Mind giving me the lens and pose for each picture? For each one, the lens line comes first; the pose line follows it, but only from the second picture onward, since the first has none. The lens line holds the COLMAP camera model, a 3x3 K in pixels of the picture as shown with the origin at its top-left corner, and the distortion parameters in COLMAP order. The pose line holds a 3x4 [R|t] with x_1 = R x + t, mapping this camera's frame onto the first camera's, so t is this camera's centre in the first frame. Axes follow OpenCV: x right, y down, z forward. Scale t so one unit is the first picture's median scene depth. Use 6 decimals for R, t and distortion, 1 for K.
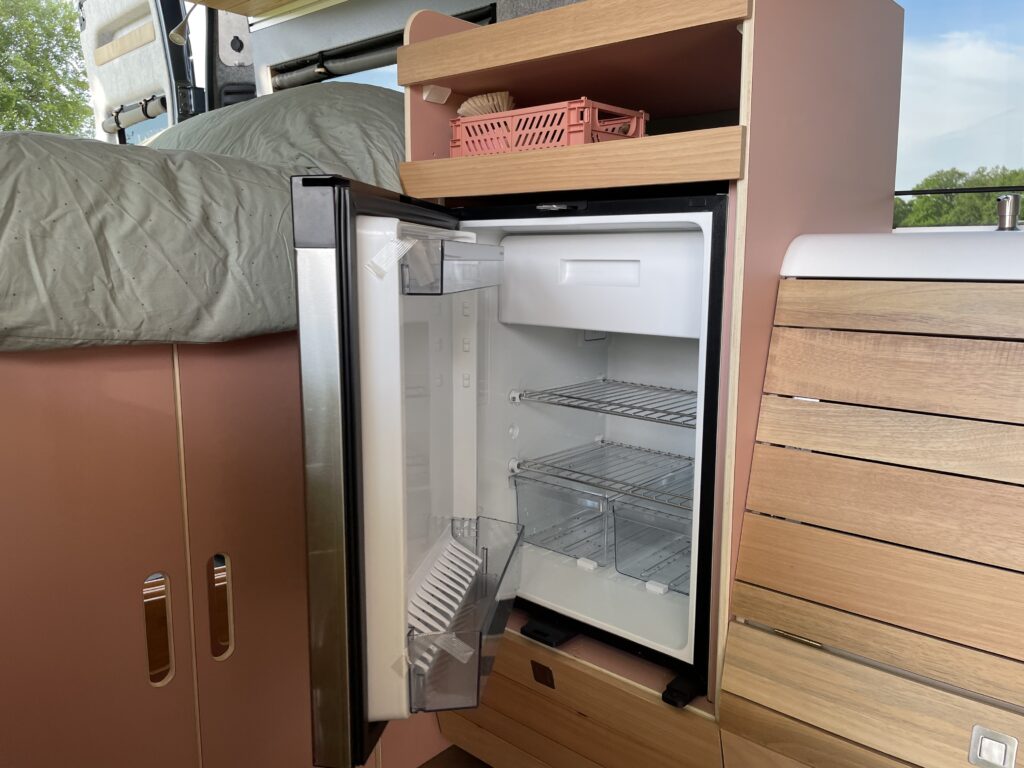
lens RADIAL K [[795.6, 0, 509.9], [0, 795.6, 380.6], [0, 0, 1]] dist [0.083034, -0.111780]
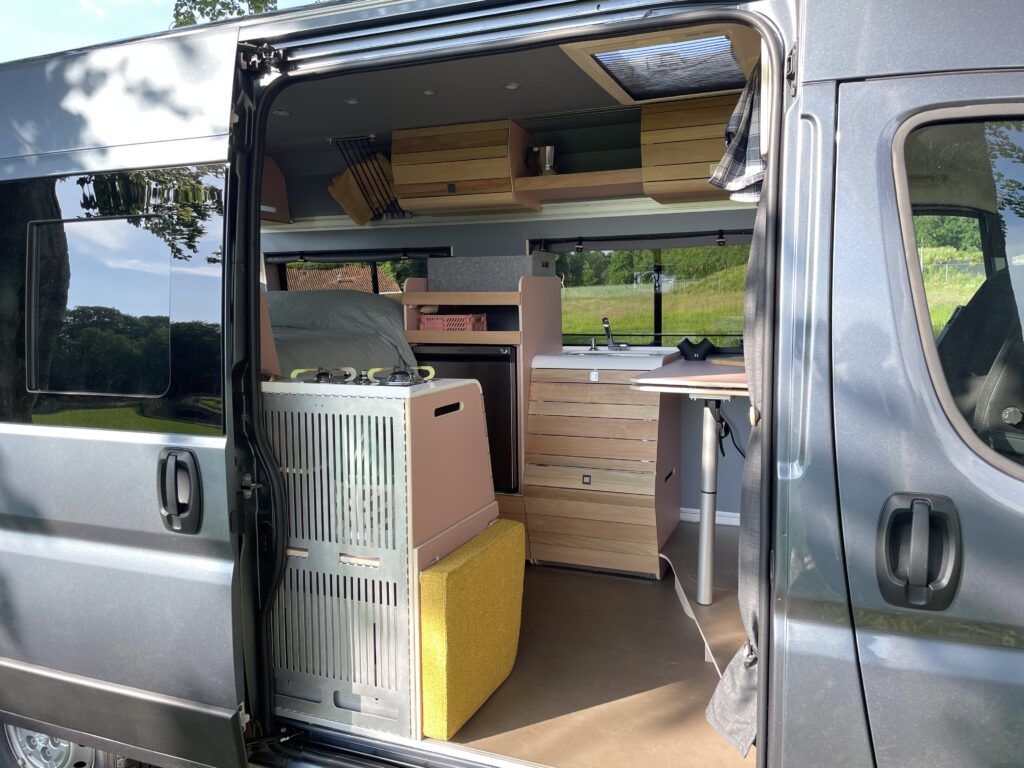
lens RADIAL K [[793.3, 0, 512.0], [0, 793.3, 384.0], [0, 0, 1]] dist [0.093224, -0.105616]
pose [[0.946020, -0.047867, 0.320553, -0.791854], [0.064251, 0.997103, -0.040723, 0.071998], [-0.317675, 0.059121, 0.946355, -2.077346]]
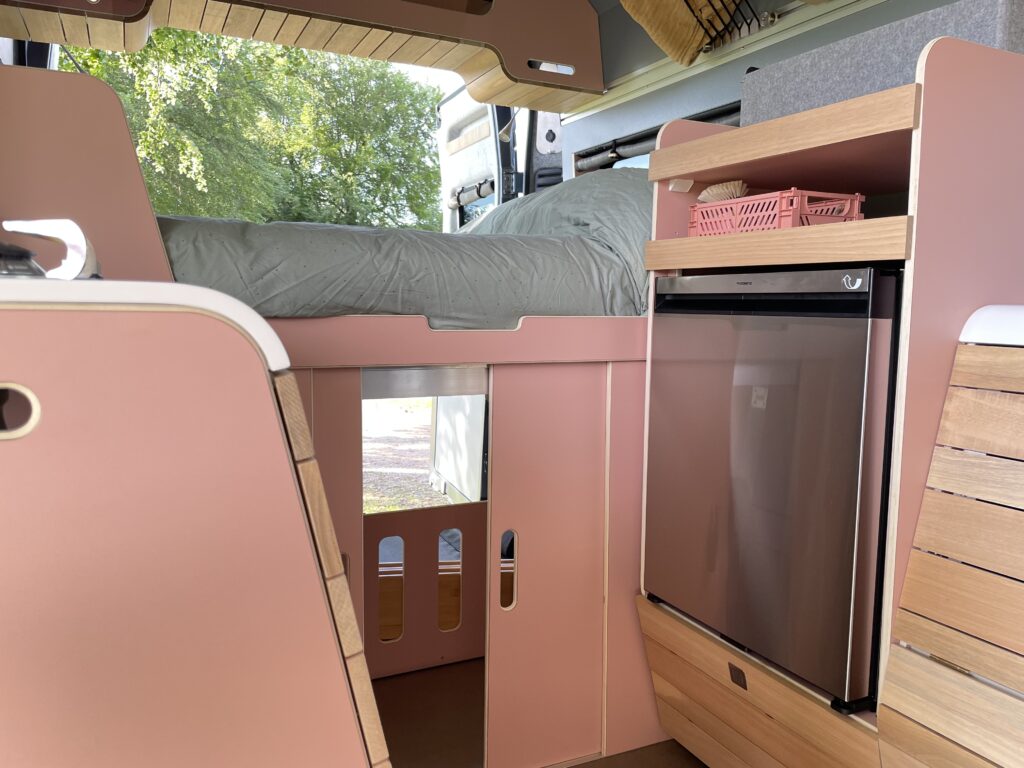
lens RADIAL K [[793.3, 0, 512.0], [0, 793.3, 384.0], [0, 0, 1]] dist [0.093224, -0.105616]
pose [[0.927555, 0.051691, -0.370094, 0.160747], [-0.072420, 0.996476, -0.042327, 0.019769], [0.366602, 0.066063, 0.928029, -0.247490]]
